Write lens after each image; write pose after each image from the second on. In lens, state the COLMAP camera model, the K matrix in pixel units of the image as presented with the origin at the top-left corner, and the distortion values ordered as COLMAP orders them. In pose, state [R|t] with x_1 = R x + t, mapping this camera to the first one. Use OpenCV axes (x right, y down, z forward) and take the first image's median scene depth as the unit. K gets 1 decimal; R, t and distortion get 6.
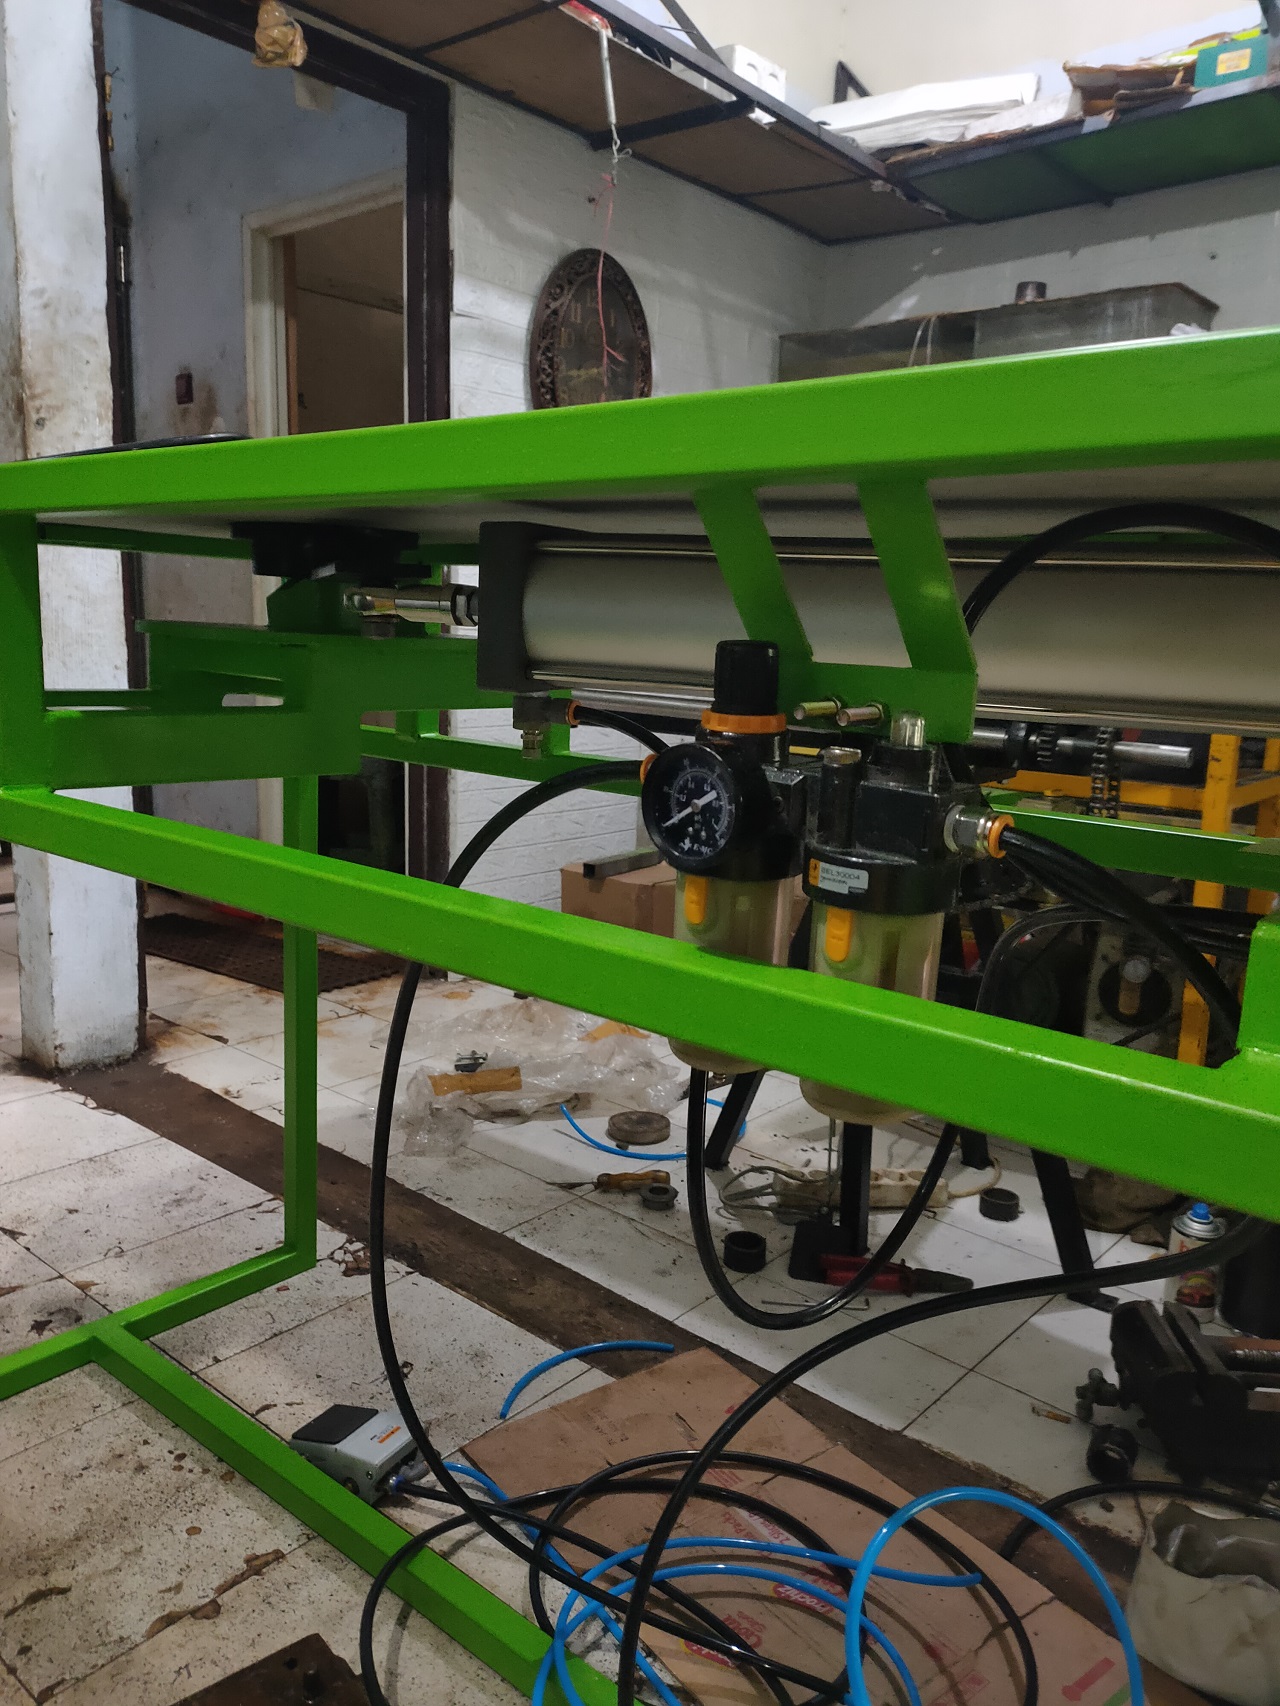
lens RADIAL K [[1297.2, 0, 640.0], [0, 1297.2, 853.0], [0, 0, 1]] dist [0.028935, -0.010353]
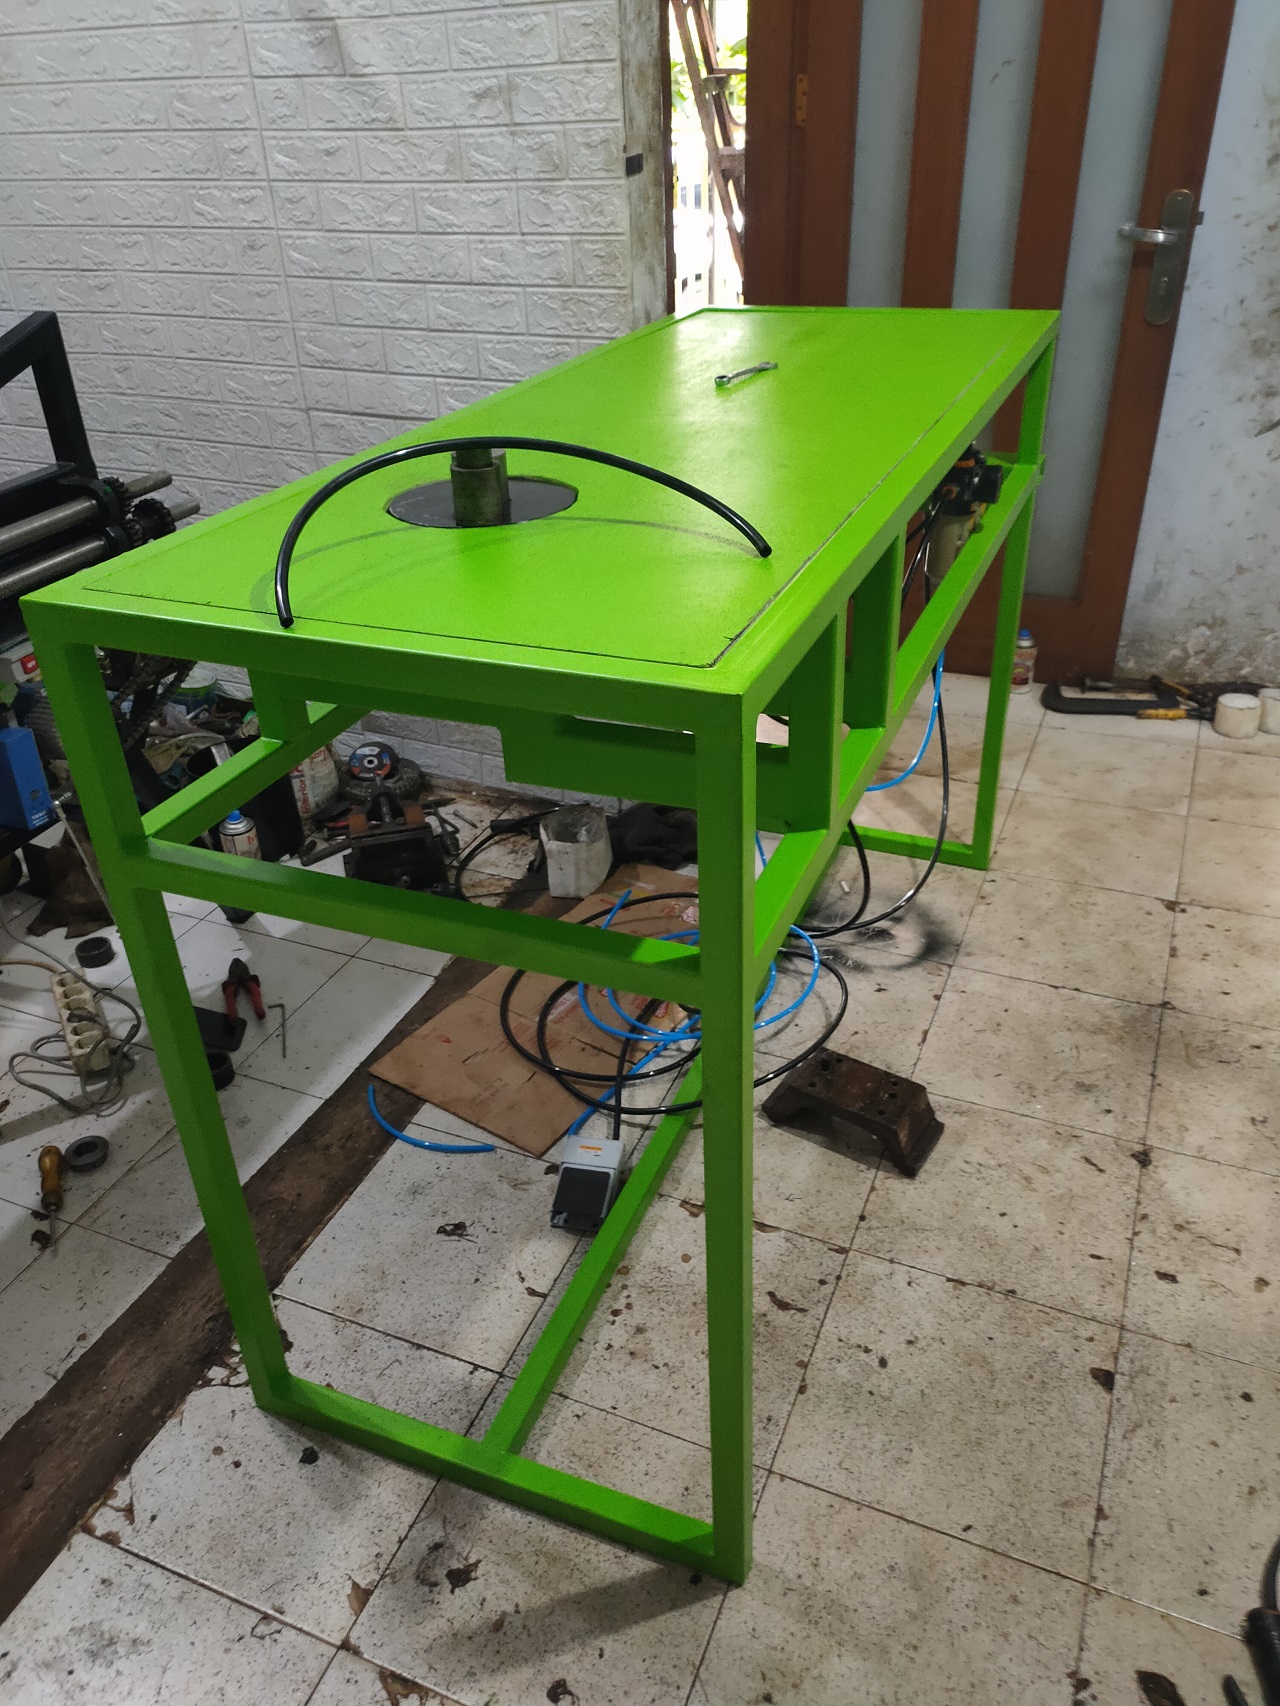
lens RADIAL K [[1297.2, 0, 640.0], [0, 1297.2, 853.0], [0, 0, 1]] dist [0.028935, -0.010353]
pose [[-0.311110, -0.506670, 0.804050, -1.170576], [0.199260, 0.792455, 0.576463, -0.570362], [-0.929250, 0.339558, -0.145581, 1.091253]]
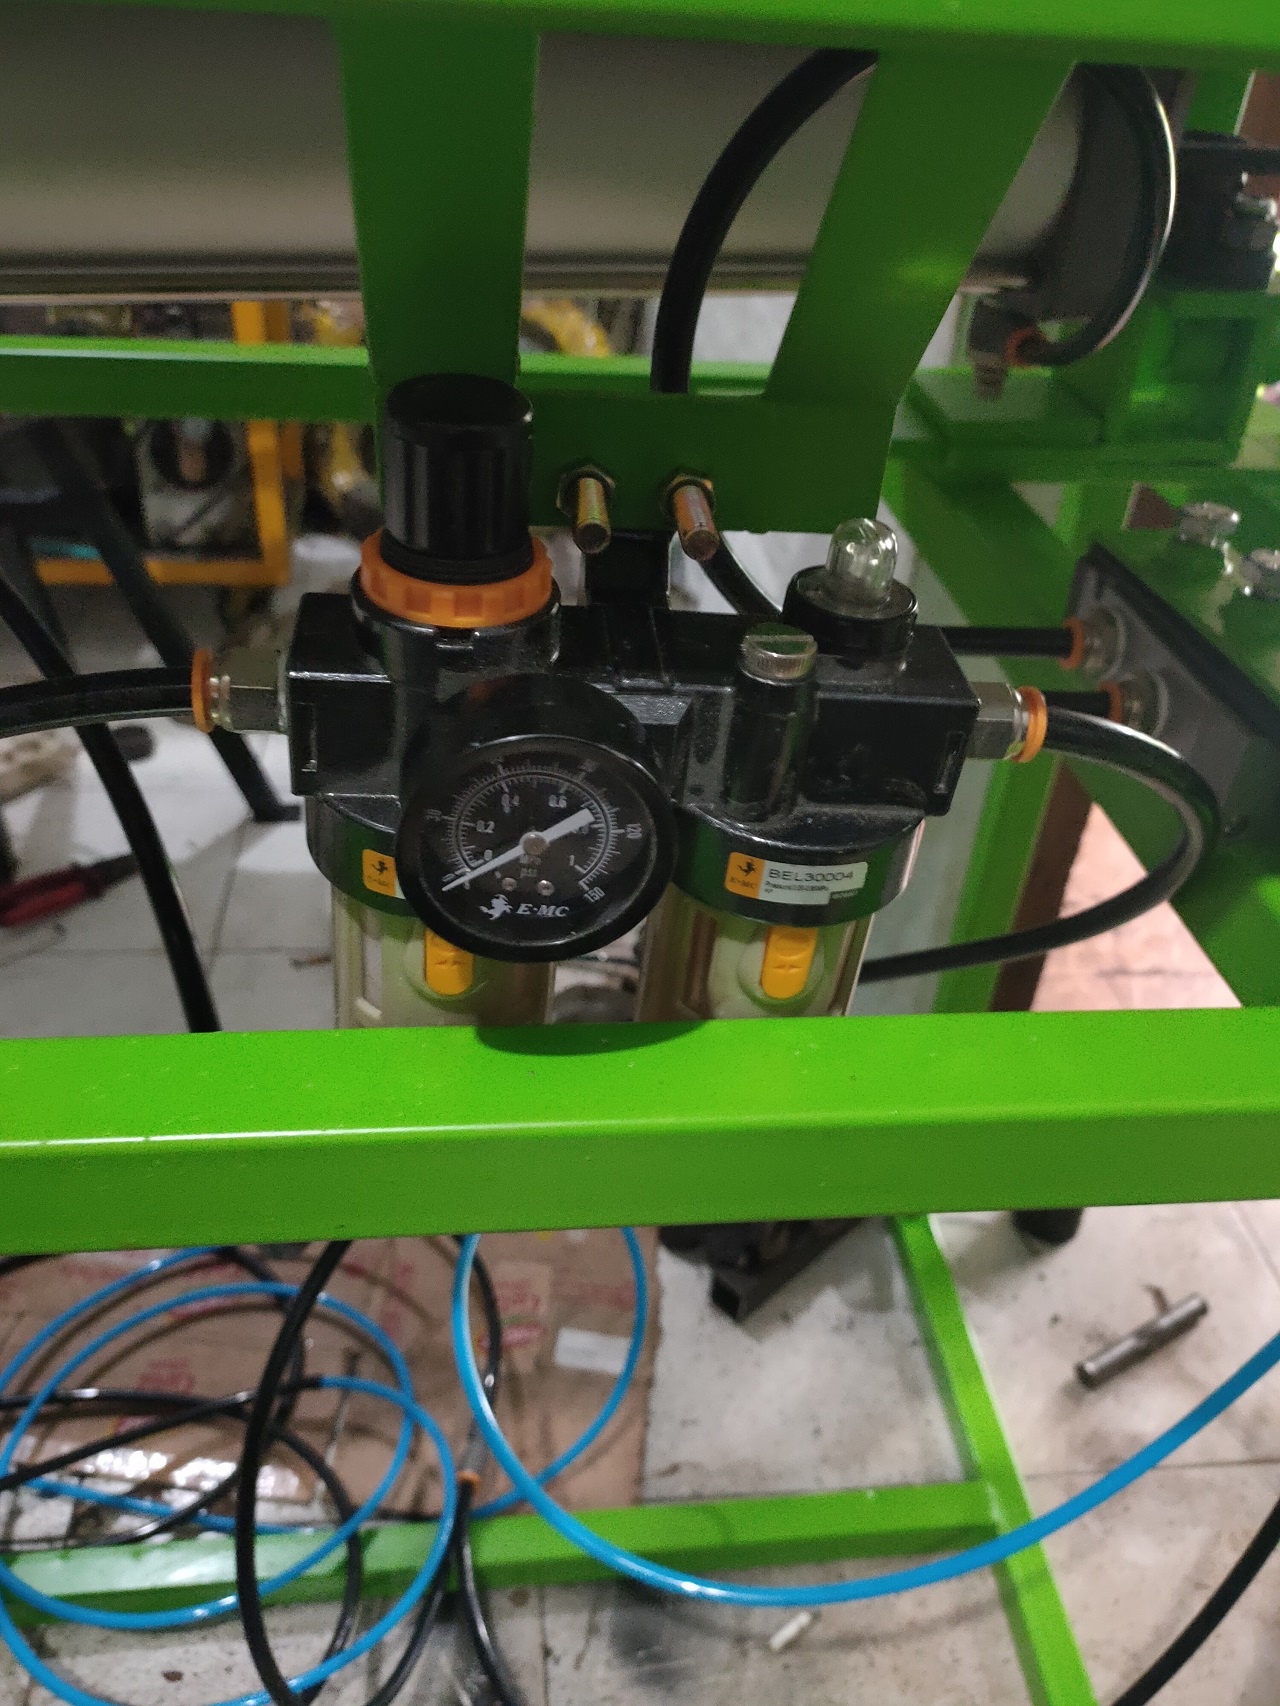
lens RADIAL K [[1334.1, 0, 640.0], [0, 1334.1, 853.0], [0, 0, 1]] dist [-0.002956, -0.004679]
pose [[0.687255, -0.409140, 0.600238, -0.085370], [0.092883, 0.869012, 0.485995, -0.103406], [-0.720454, -0.278251, 0.635234, 0.278205]]
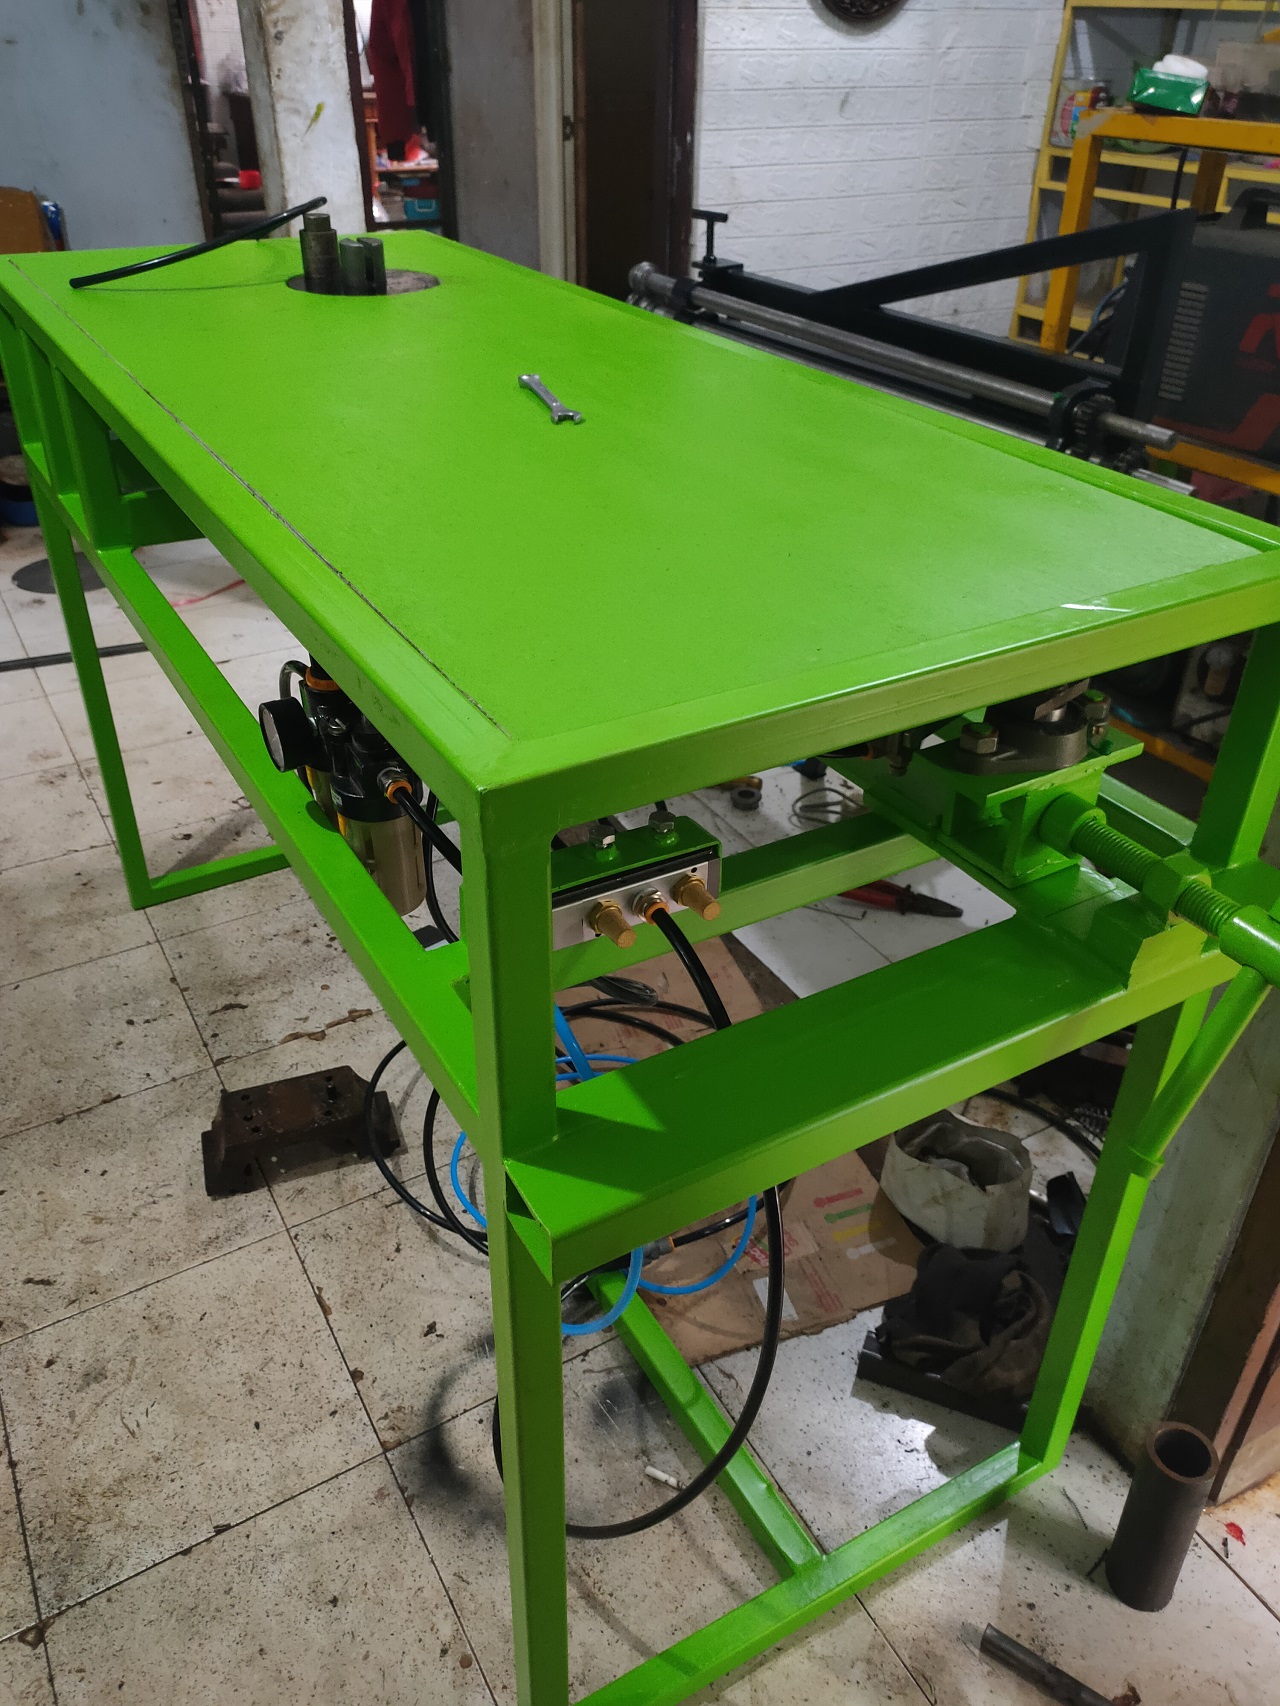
lens RADIAL K [[1297.2, 0, 640.0], [0, 1297.2, 853.0], [0, 0, 1]] dist [0.028935, -0.010353]
pose [[0.946191, 0.158456, -0.282160, 0.422479], [-0.038715, 0.921083, 0.387438, -0.241891], [0.321284, -0.355666, 0.877655, -0.178984]]
